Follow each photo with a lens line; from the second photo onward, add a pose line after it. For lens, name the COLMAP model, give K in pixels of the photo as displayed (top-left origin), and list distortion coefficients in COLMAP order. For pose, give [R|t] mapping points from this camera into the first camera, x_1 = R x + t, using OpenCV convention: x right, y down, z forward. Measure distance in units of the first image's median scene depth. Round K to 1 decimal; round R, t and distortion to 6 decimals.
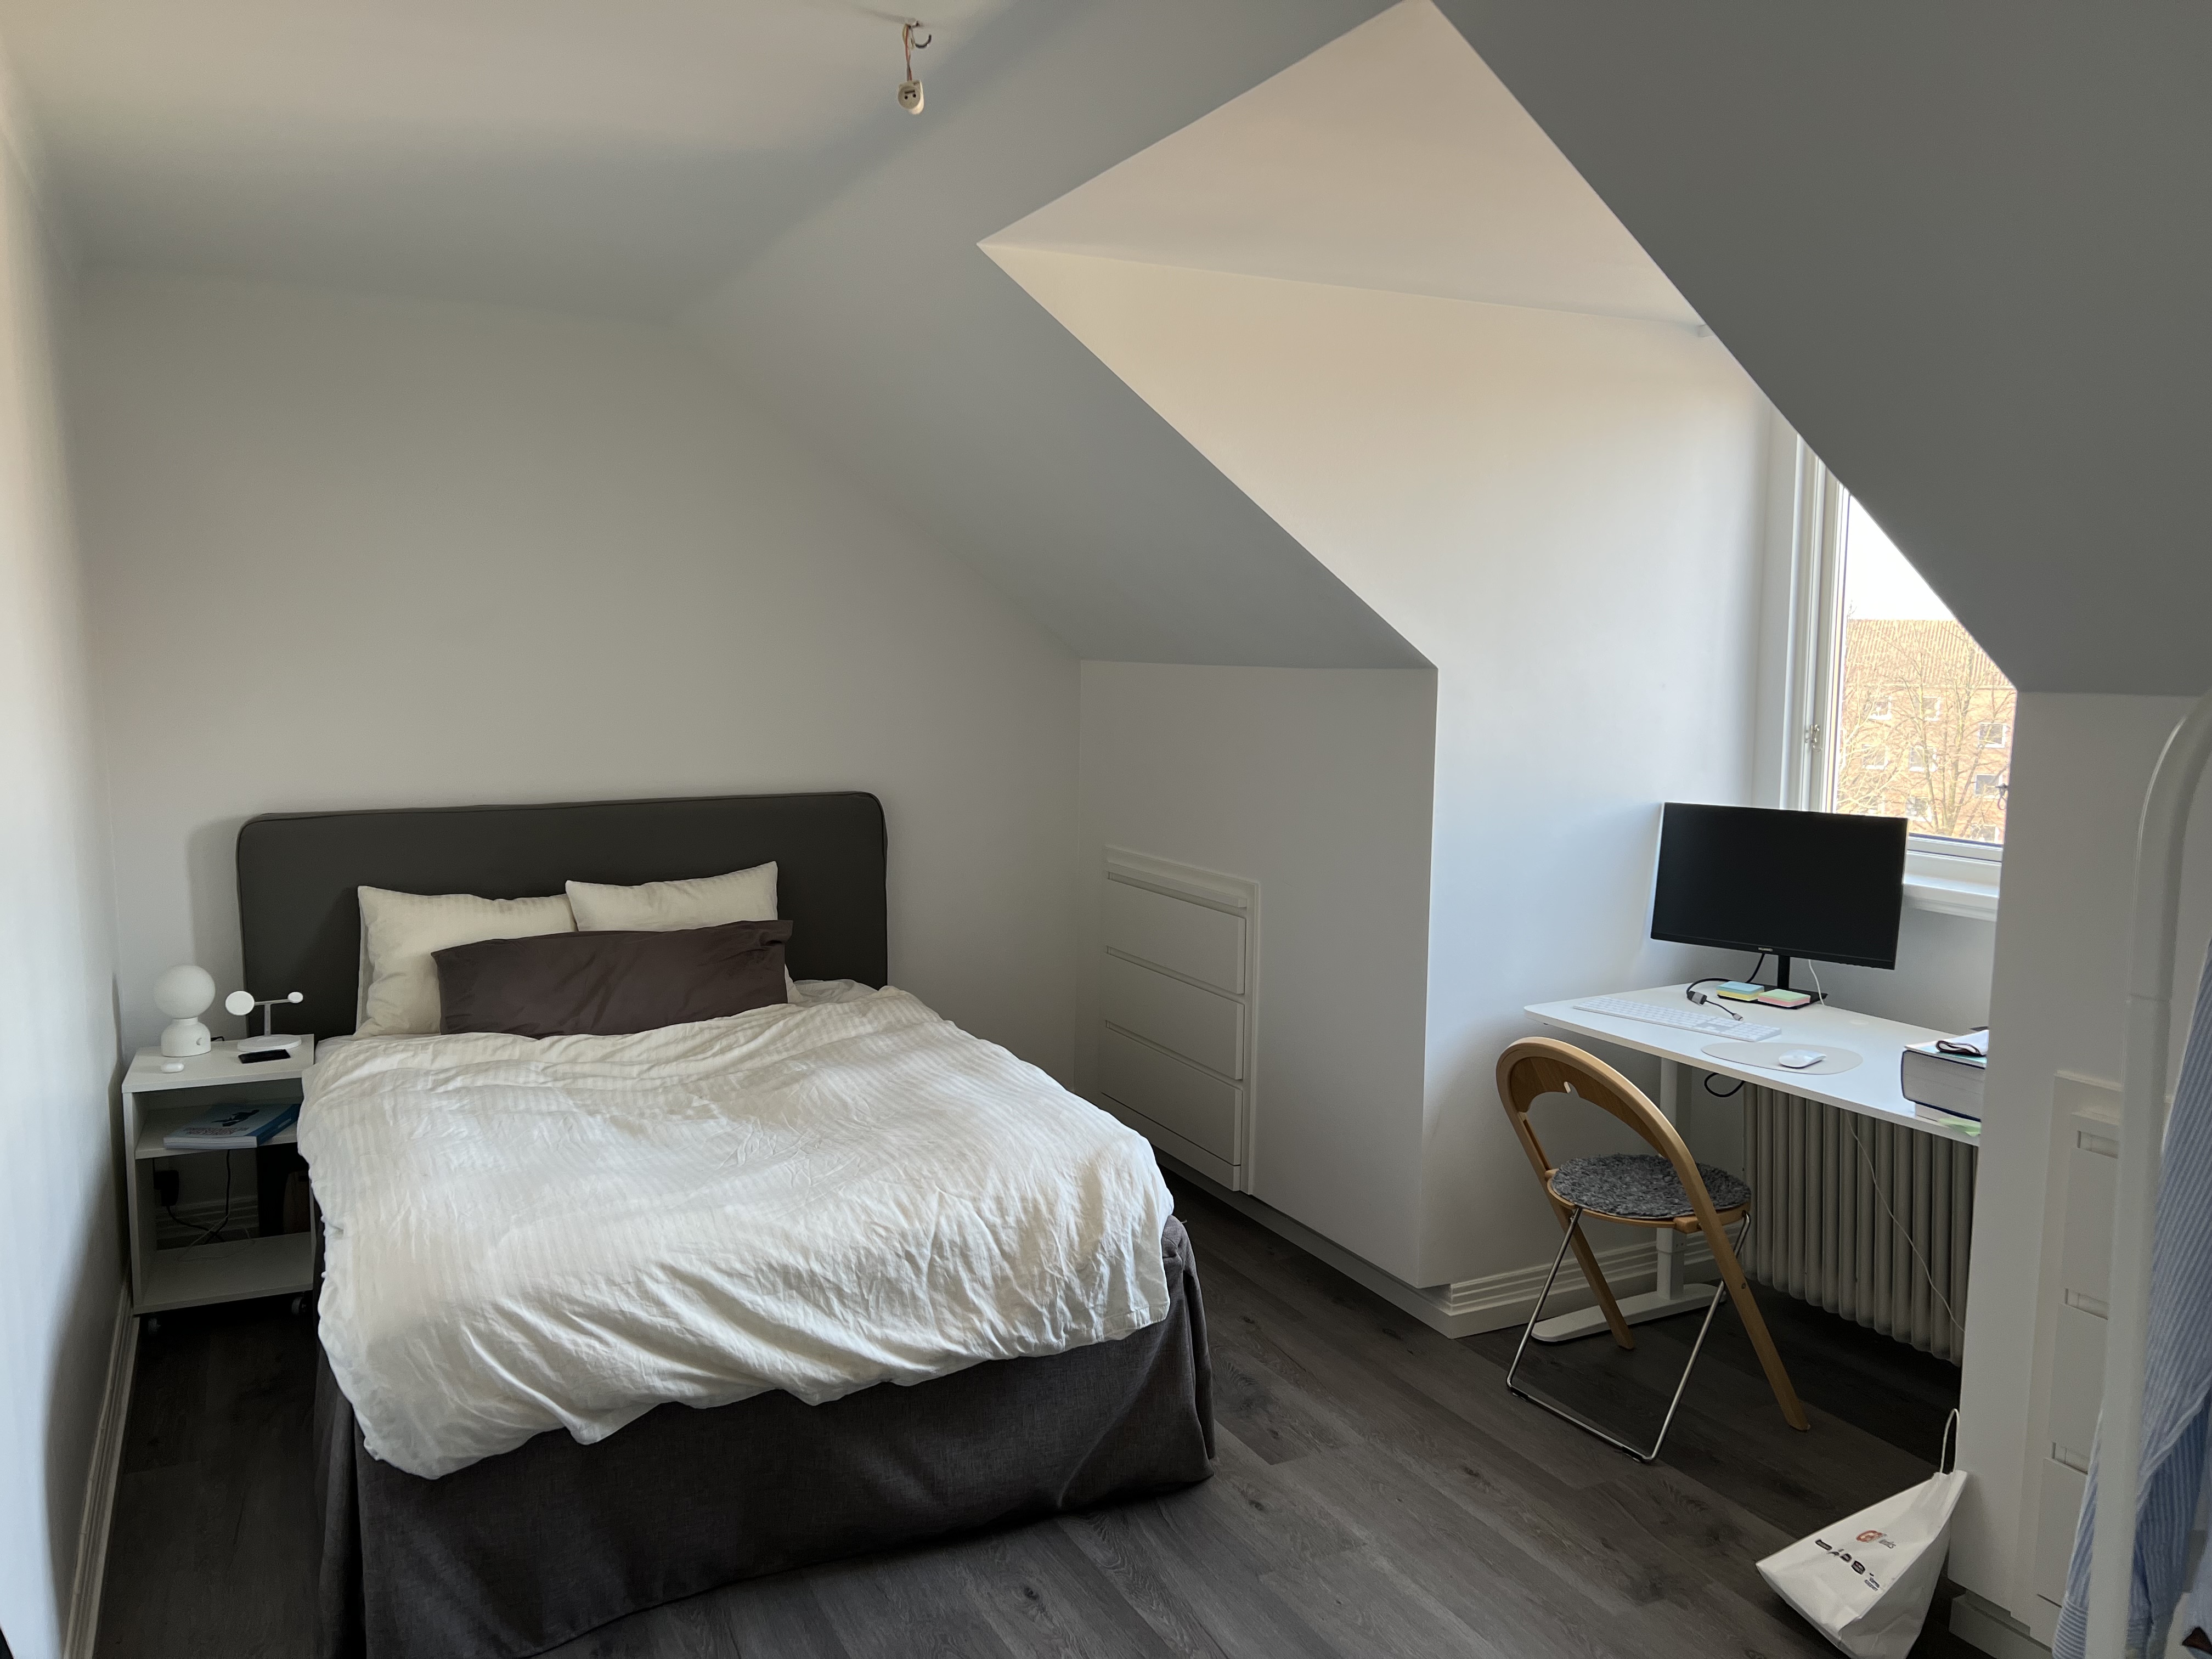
lens RADIAL K [[1672.4, 0, 1106.0], [0, 1672.4, 829.5], [0, 0, 1]] dist [0.035549, -0.008462]
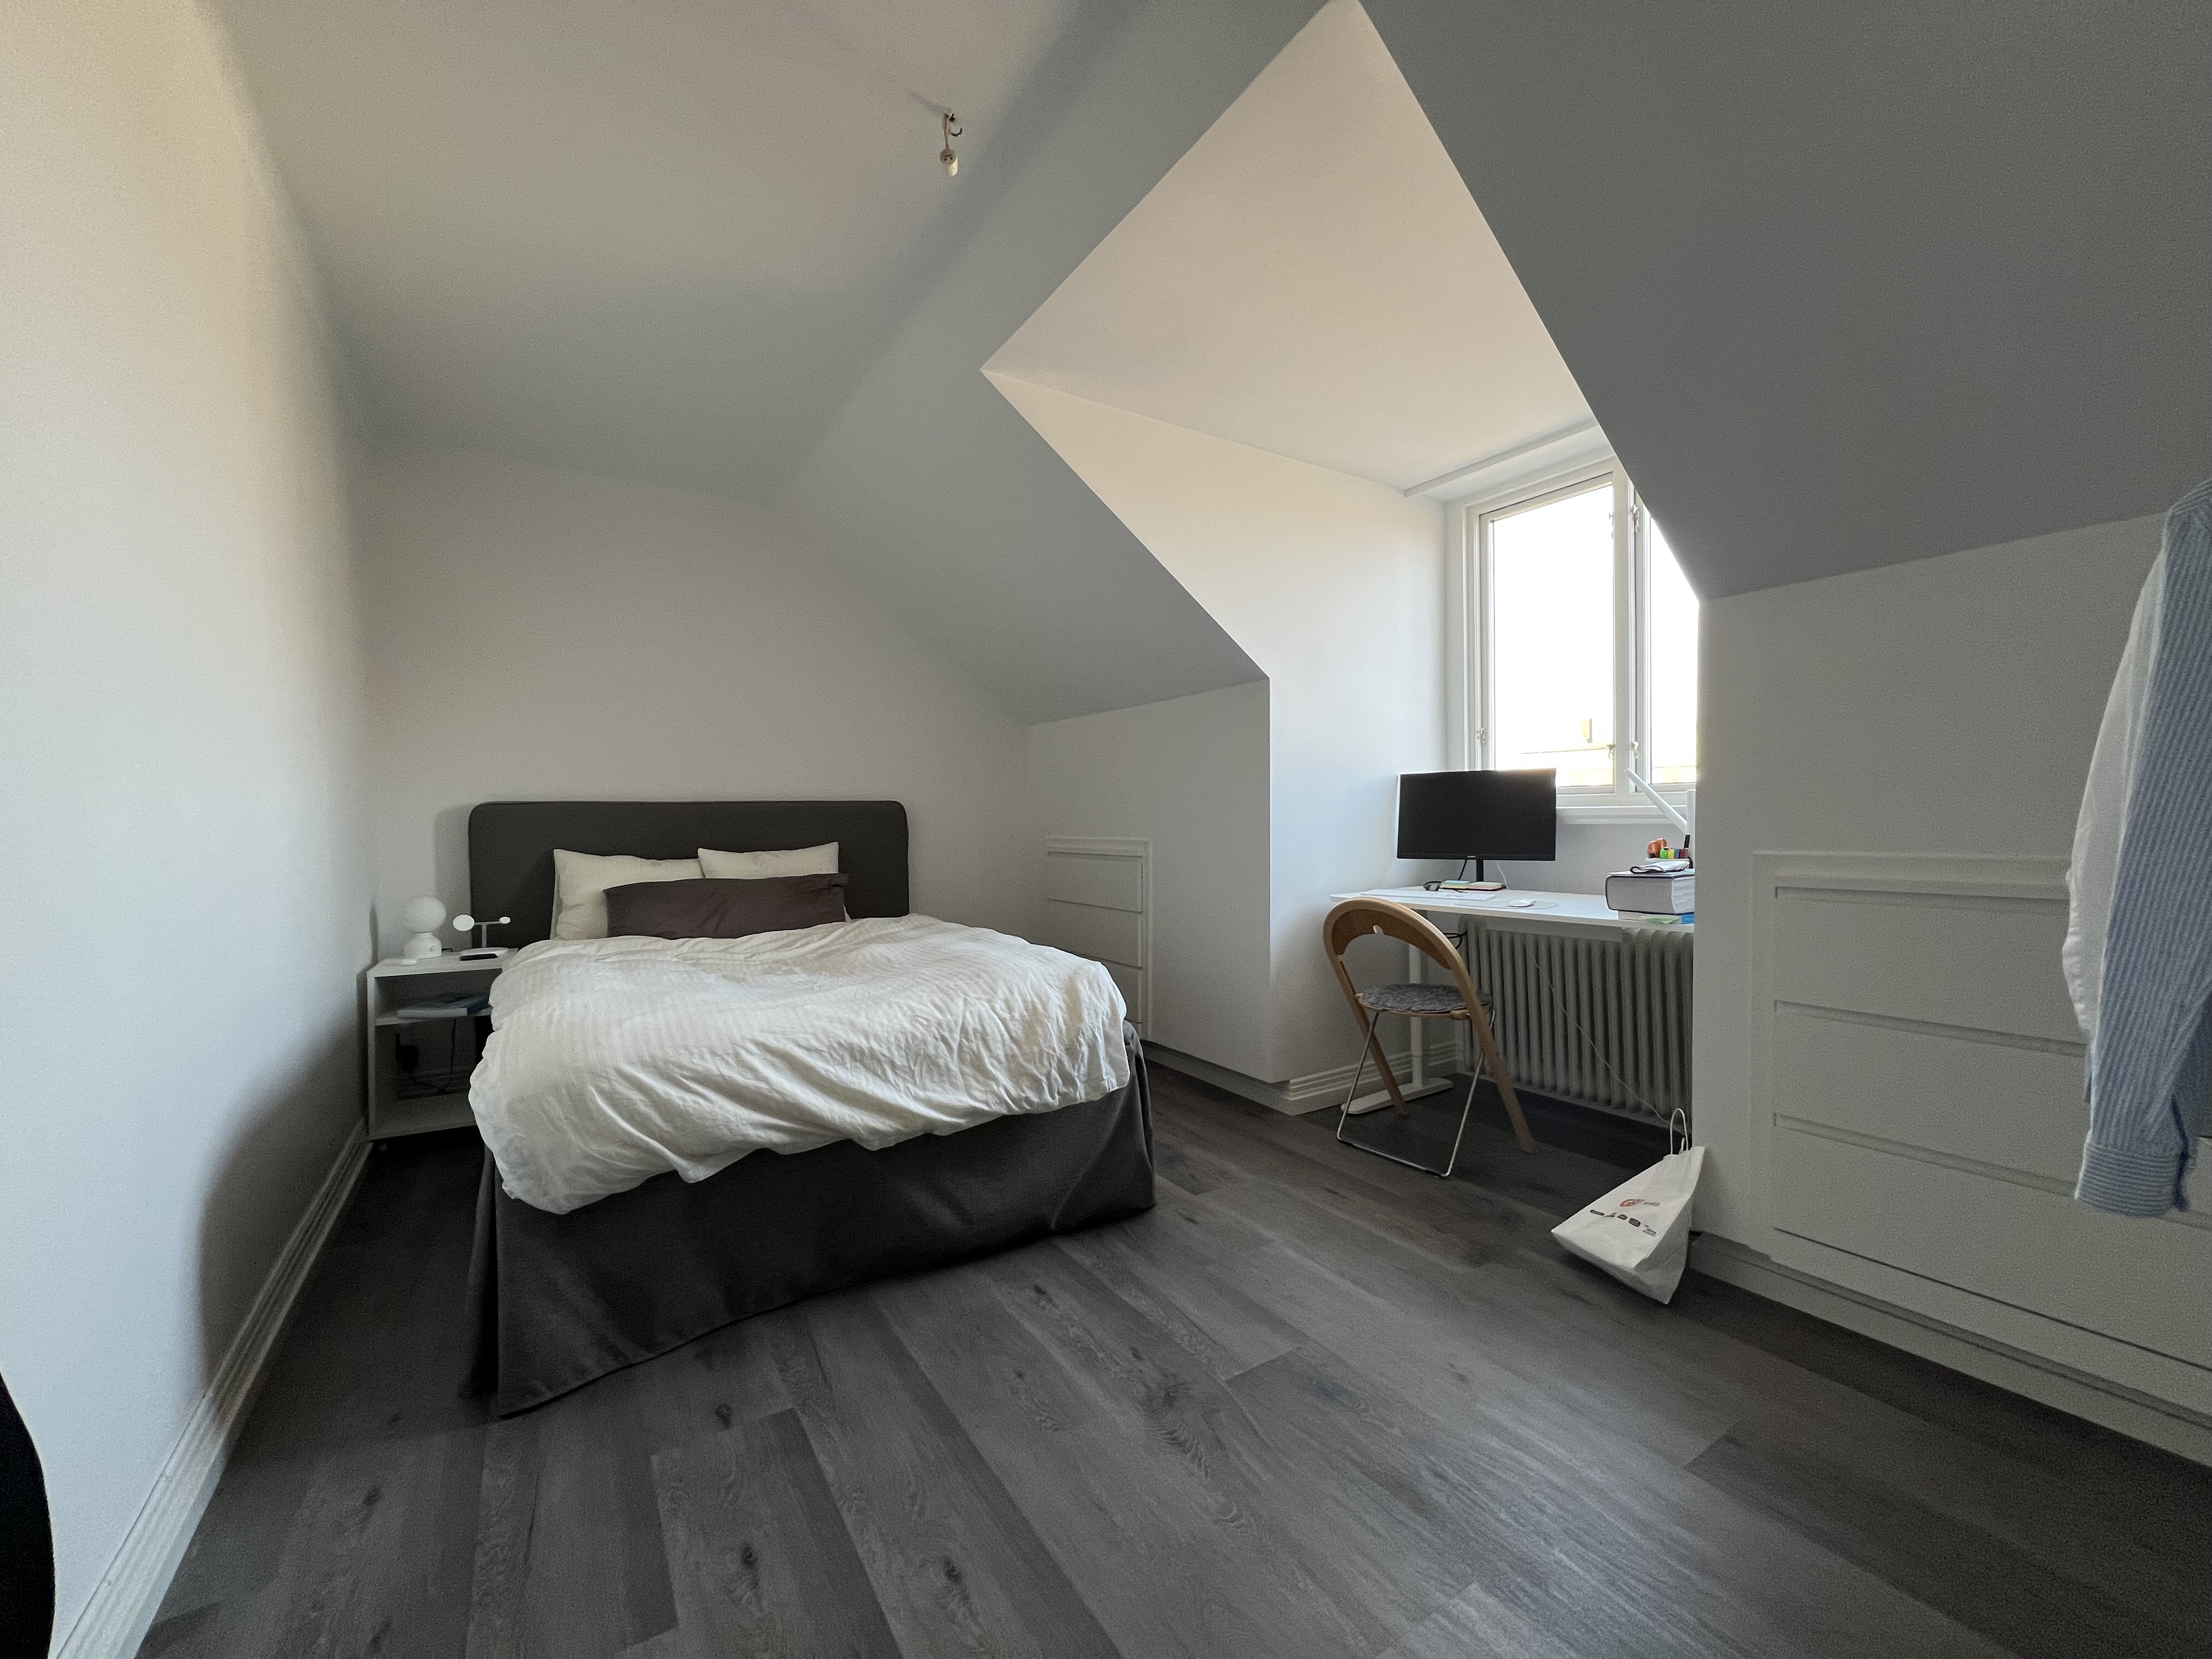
lens RADIAL K [[881.6, 0, 1098.7], [0, 881.6, 828.7], [0, 0, 1]] dist [0.000582, 0.000261]
pose [[0.994938, -0.016209, 0.099176, -0.061428], [0.026257, 0.994553, -0.100867, 0.162025], [-0.097001, 0.102961, 0.989944, 0.267424]]
